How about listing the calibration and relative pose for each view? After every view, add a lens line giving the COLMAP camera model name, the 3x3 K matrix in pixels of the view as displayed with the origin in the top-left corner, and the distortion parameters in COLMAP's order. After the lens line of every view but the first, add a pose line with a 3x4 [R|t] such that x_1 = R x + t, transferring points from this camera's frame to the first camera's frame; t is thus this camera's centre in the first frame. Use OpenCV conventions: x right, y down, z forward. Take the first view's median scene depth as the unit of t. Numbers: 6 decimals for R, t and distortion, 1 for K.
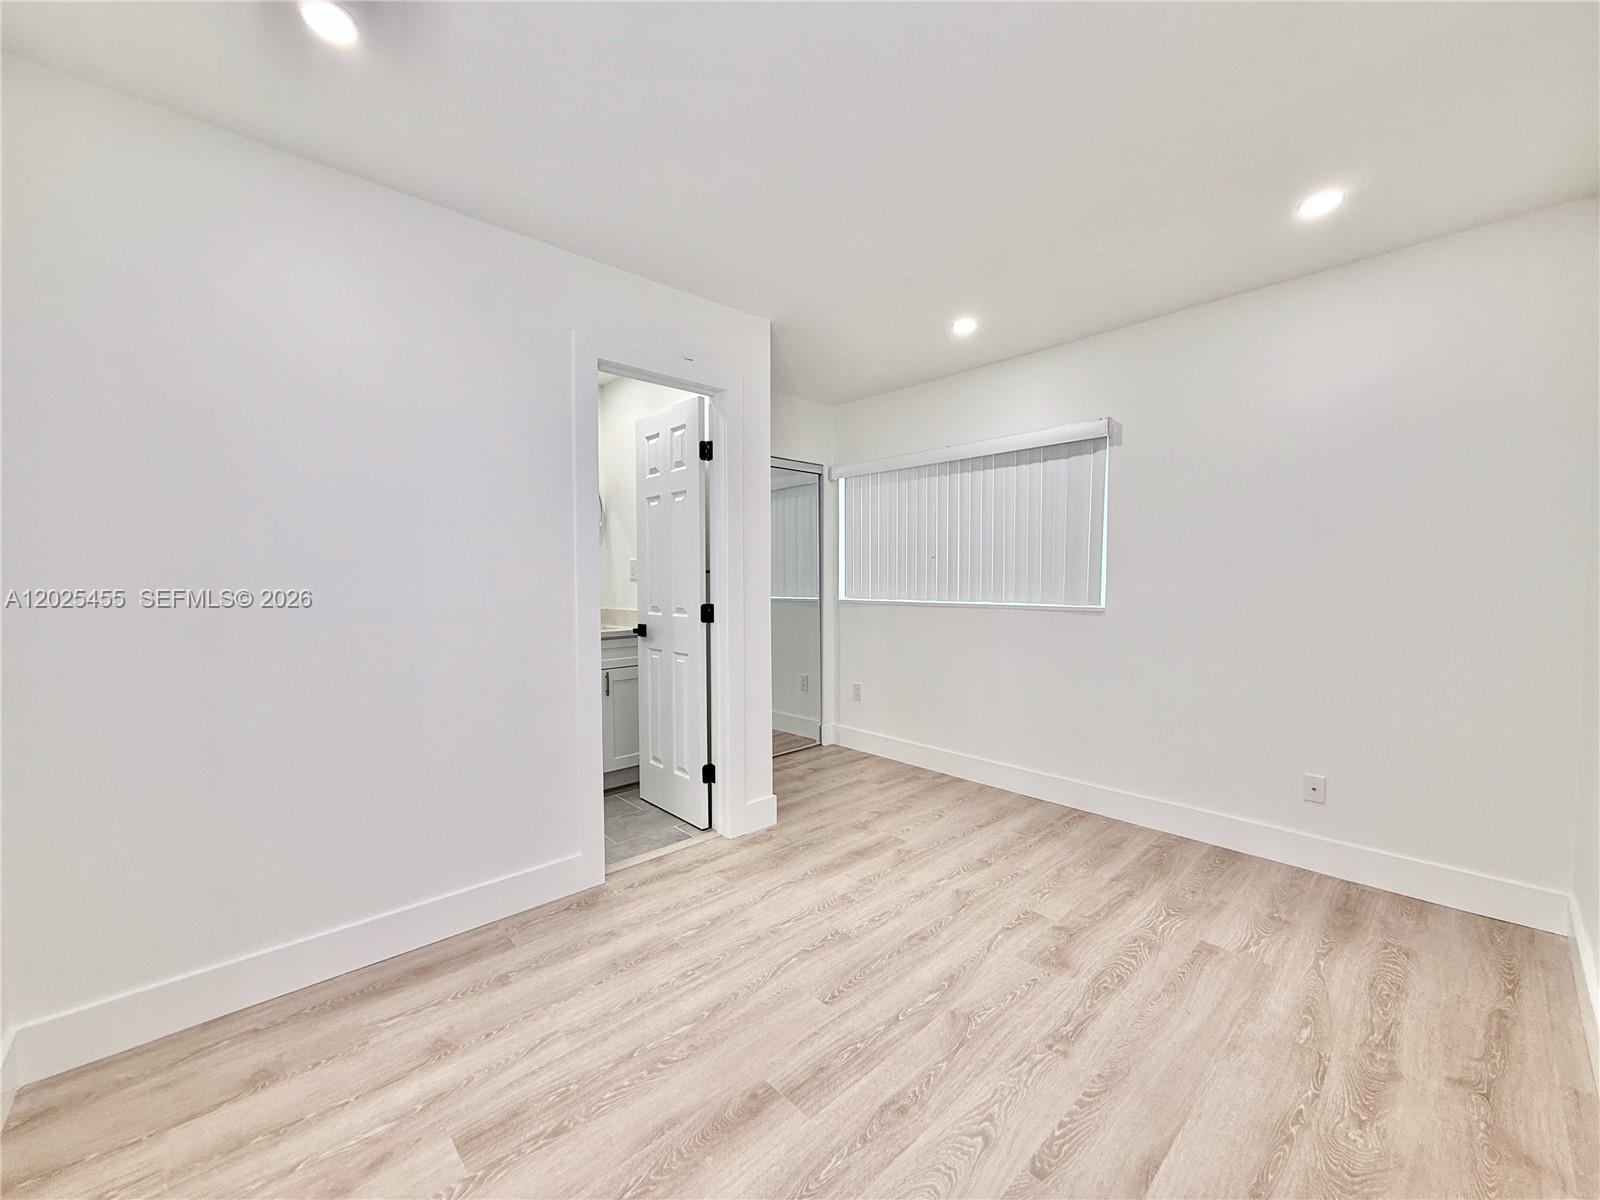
lens RADIAL K [[637.2, 0, 787.8], [0, 637.2, 604.3], [0, 0, 1]] dist [-0.002658, 0.000517]
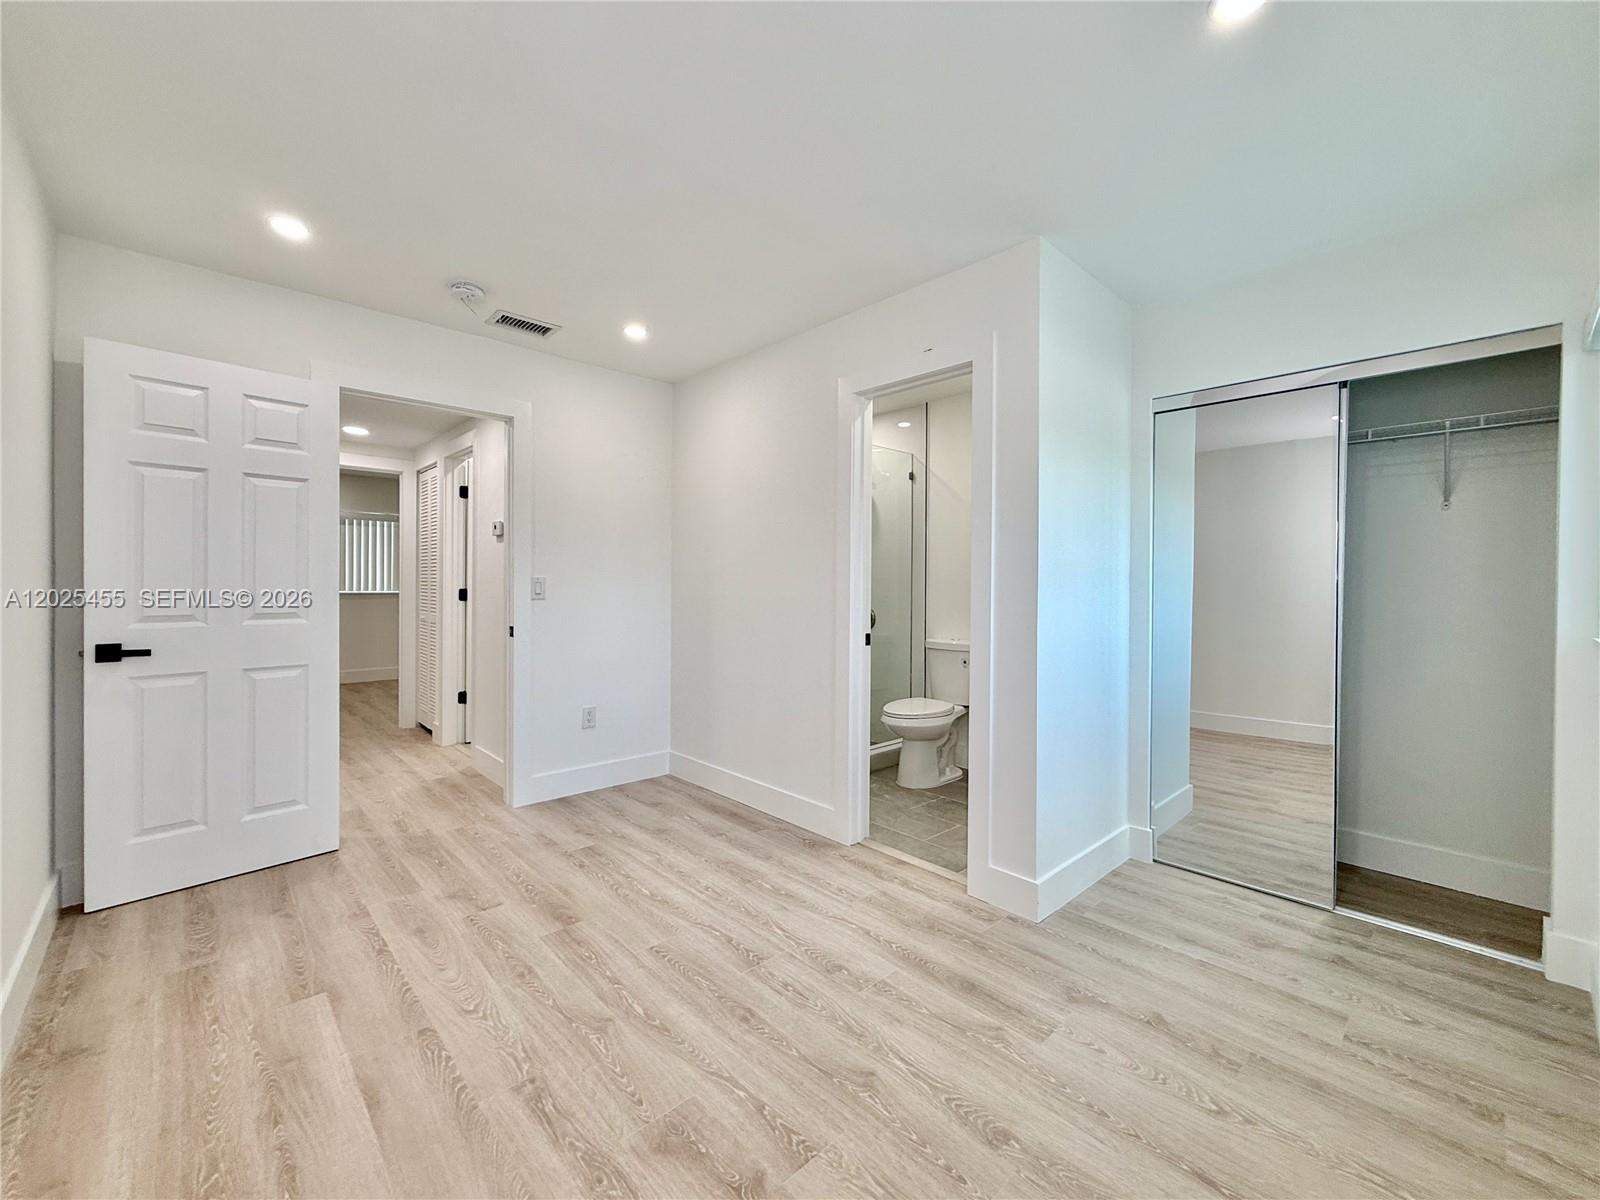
lens RADIAL K [[637.2, 0, 788.8], [0, 637.2, 592.2], [0, 0, 1]] dist [-0.002658, 0.000517]
pose [[0.019415, 0.018004, -0.999649, 1.158219], [-0.050658, 0.998571, 0.017000, -0.050855], [0.998527, 0.050310, 0.020299, 1.139800]]
